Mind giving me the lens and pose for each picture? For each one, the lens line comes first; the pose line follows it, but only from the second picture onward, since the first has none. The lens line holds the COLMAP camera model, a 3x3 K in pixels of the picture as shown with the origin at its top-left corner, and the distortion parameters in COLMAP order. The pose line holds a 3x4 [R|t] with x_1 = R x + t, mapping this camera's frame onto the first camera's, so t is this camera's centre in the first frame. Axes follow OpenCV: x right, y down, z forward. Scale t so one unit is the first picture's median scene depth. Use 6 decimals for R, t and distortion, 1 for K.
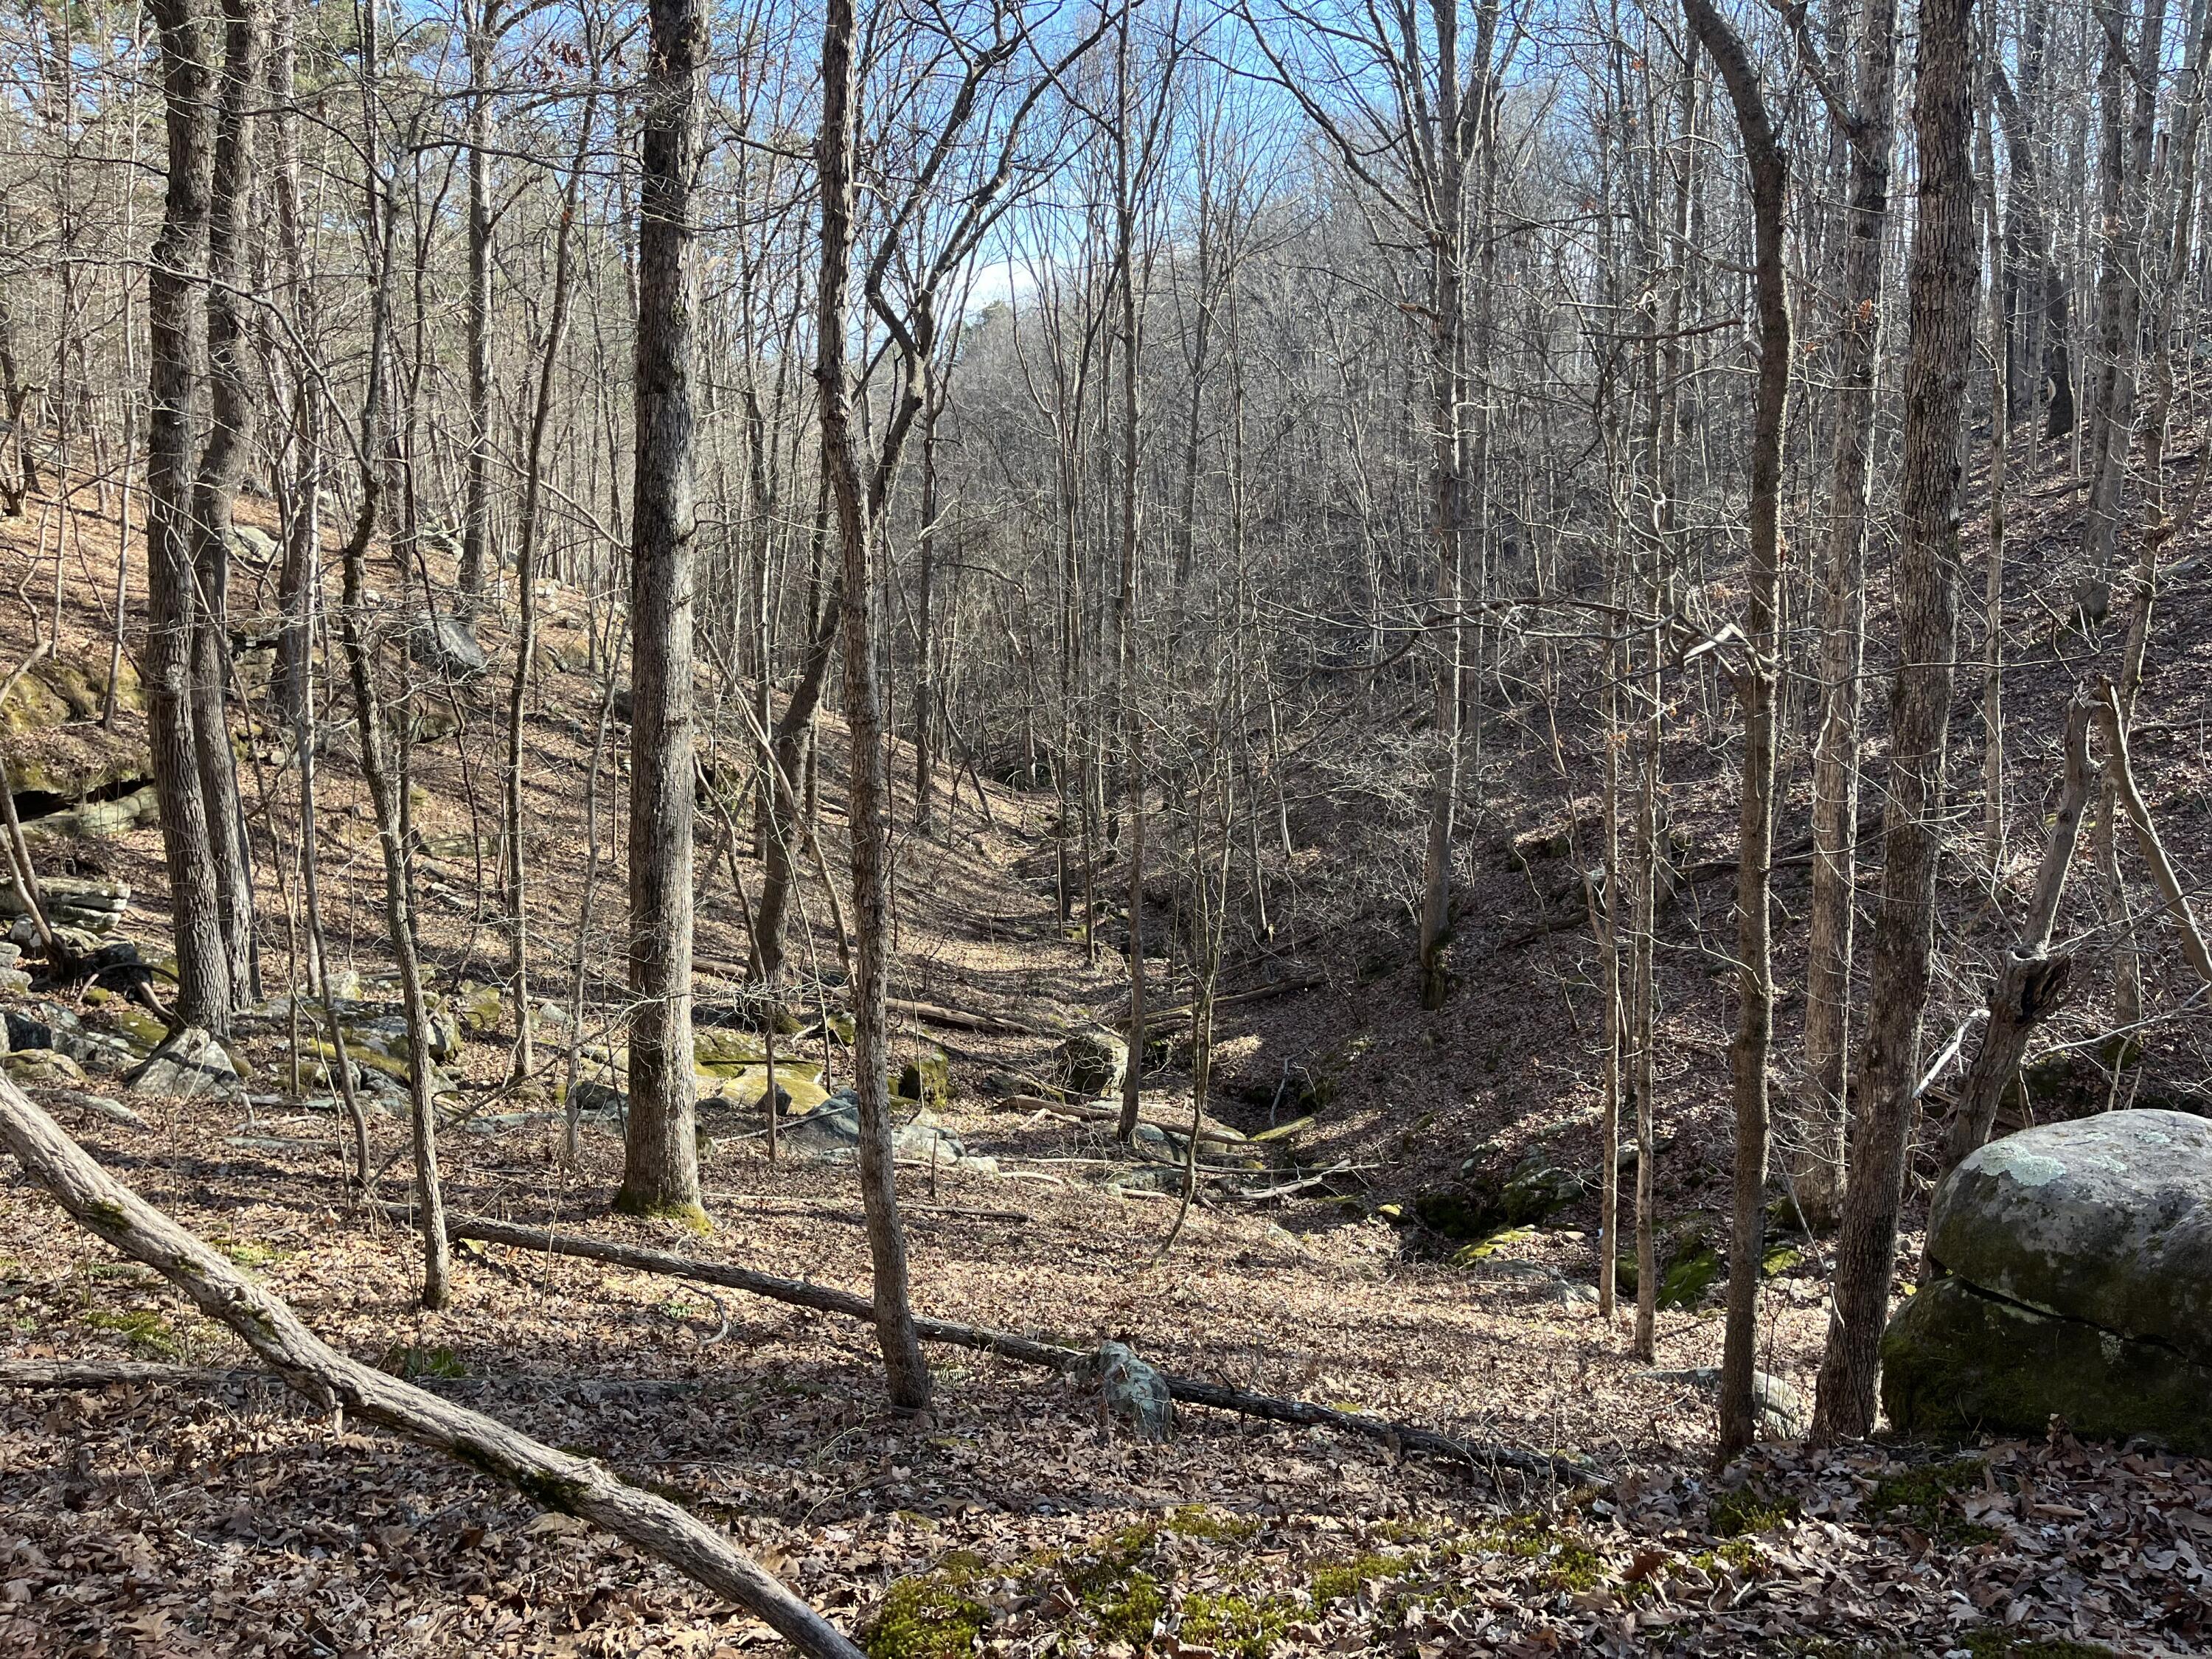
lens RADIAL K [[1678.8, 0, 1099.6], [0, 1678.8, 830.4], [0, 0, 1]] dist [-0.009651, -0.018873]
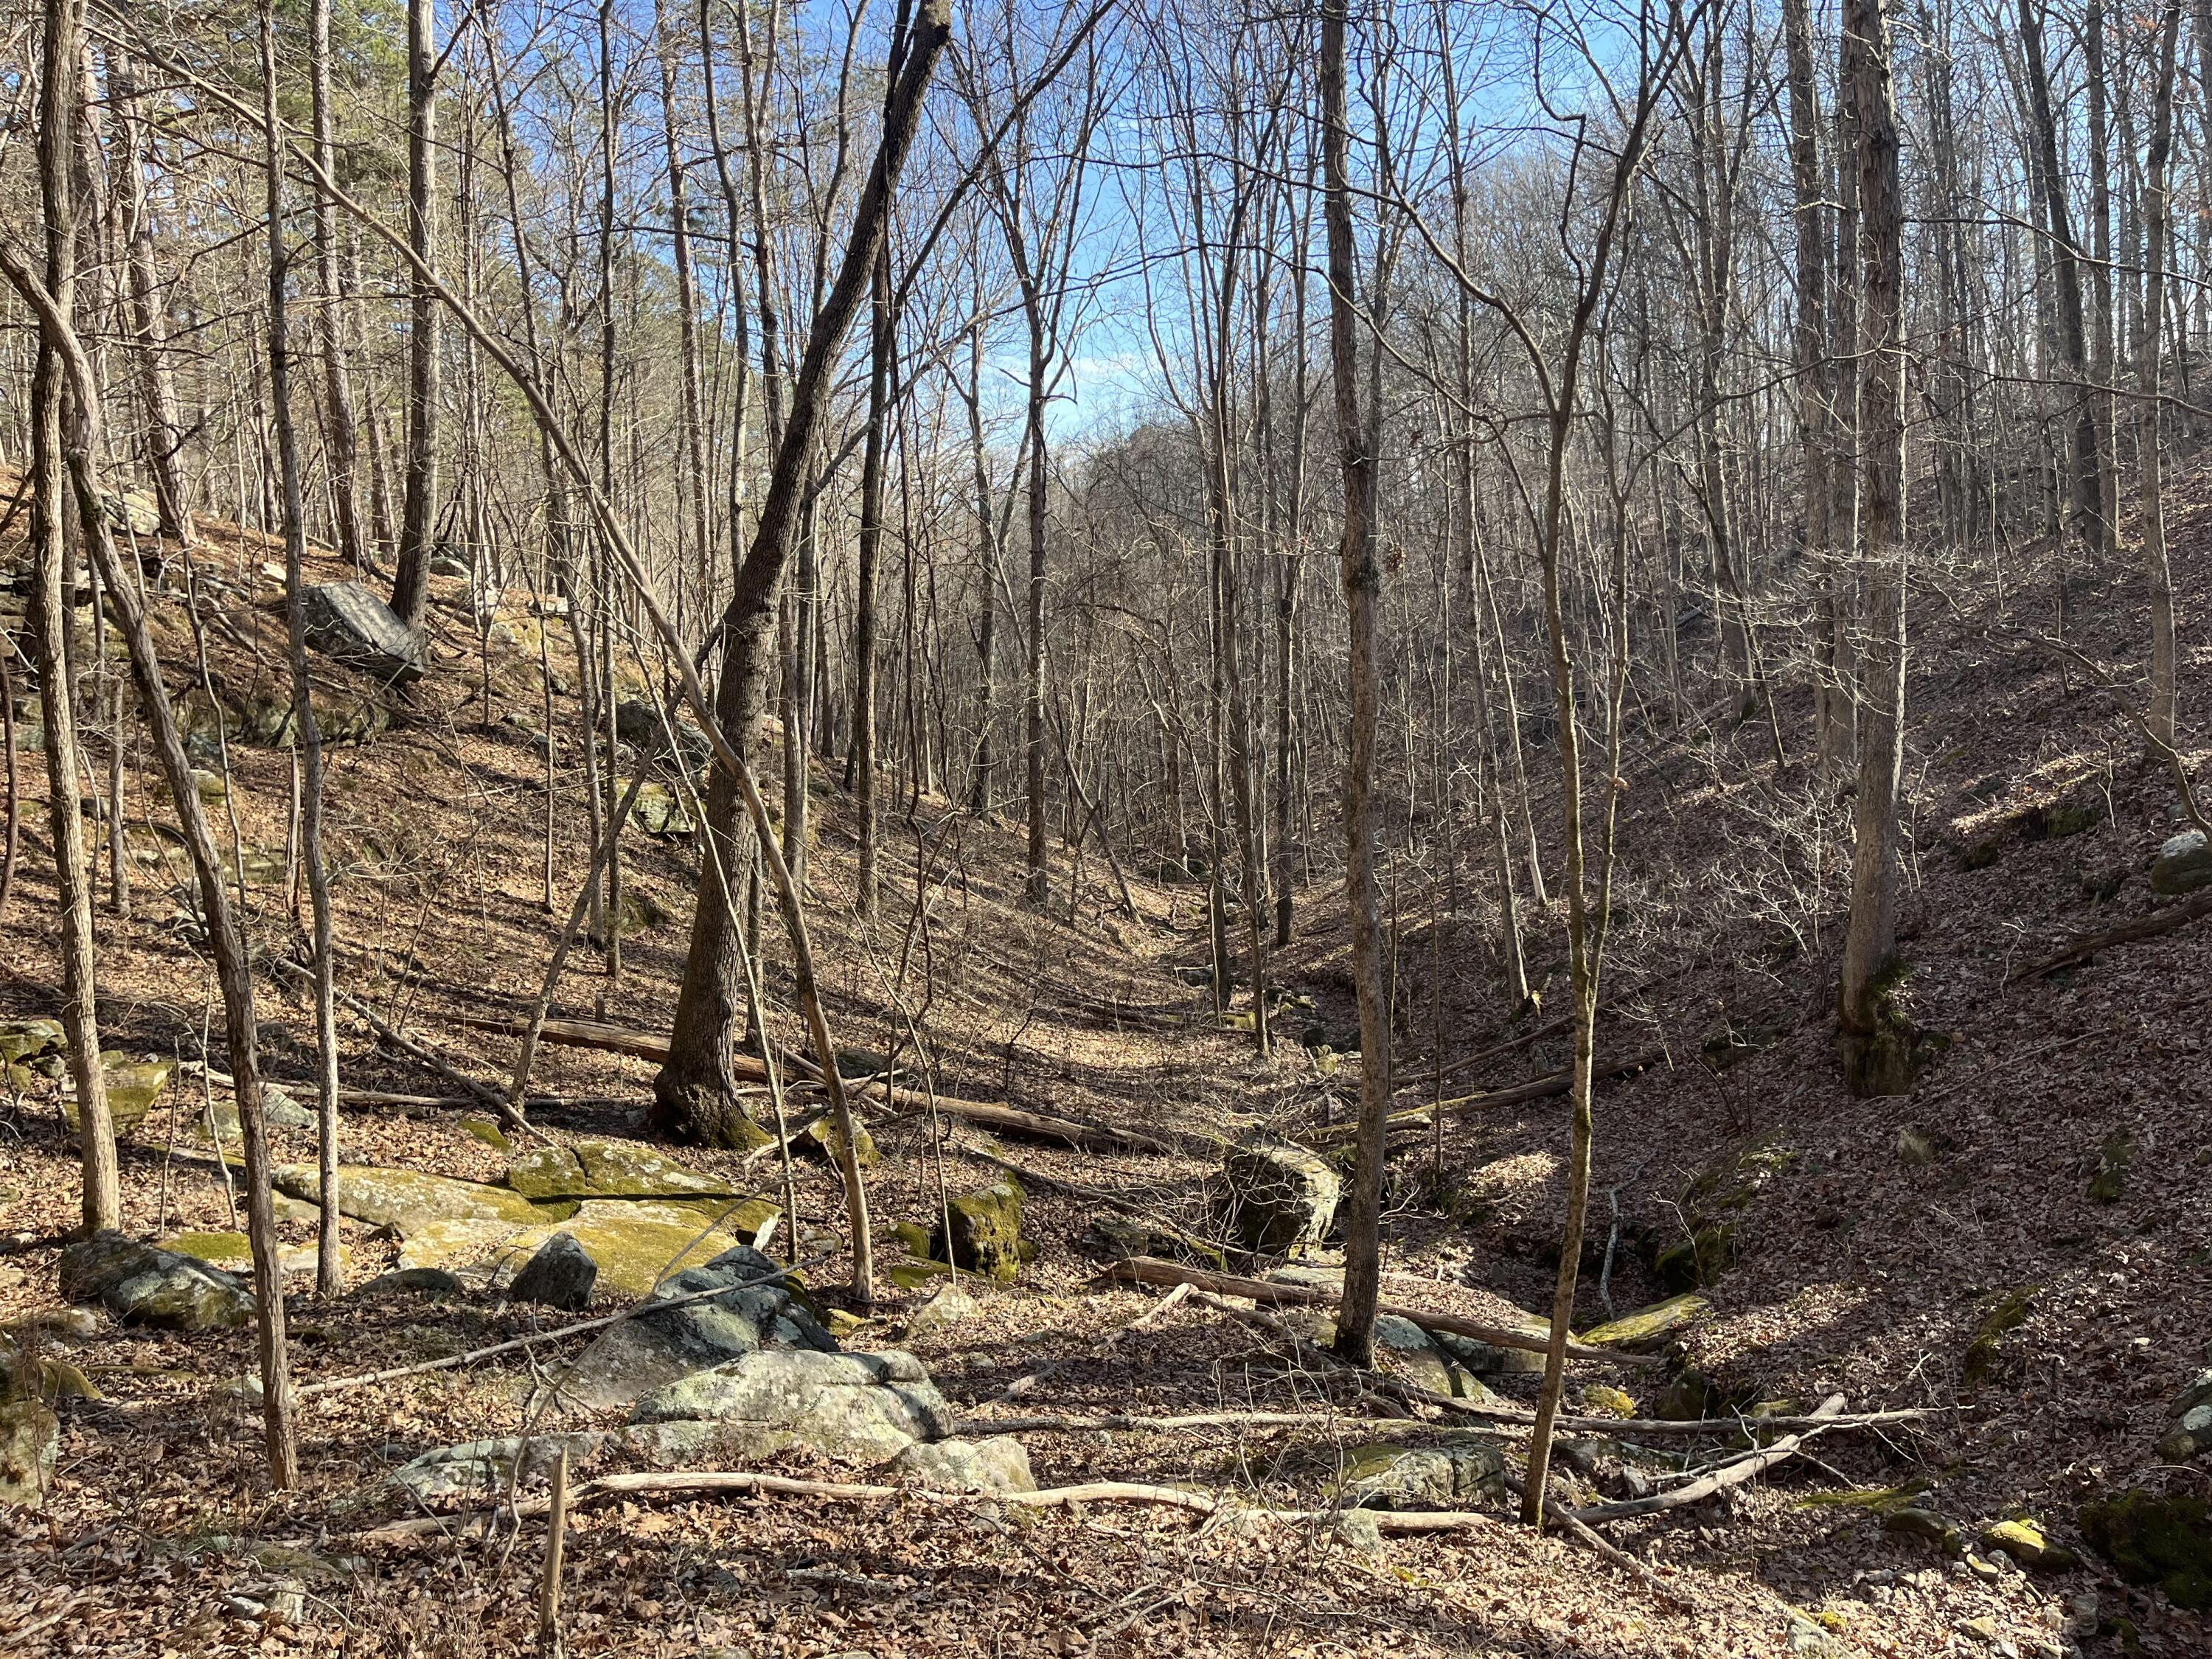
lens RADIAL K [[1678.8, 0, 1114.7], [0, 1678.8, 830.4], [0, 0, 1]] dist [-0.009651, -0.018873]
pose [[0.996042, -0.025336, -0.085191, -0.006034], [0.017467, 0.995617, -0.091874, 0.063996], [0.087145, 0.090022, 0.992120, 0.408491]]
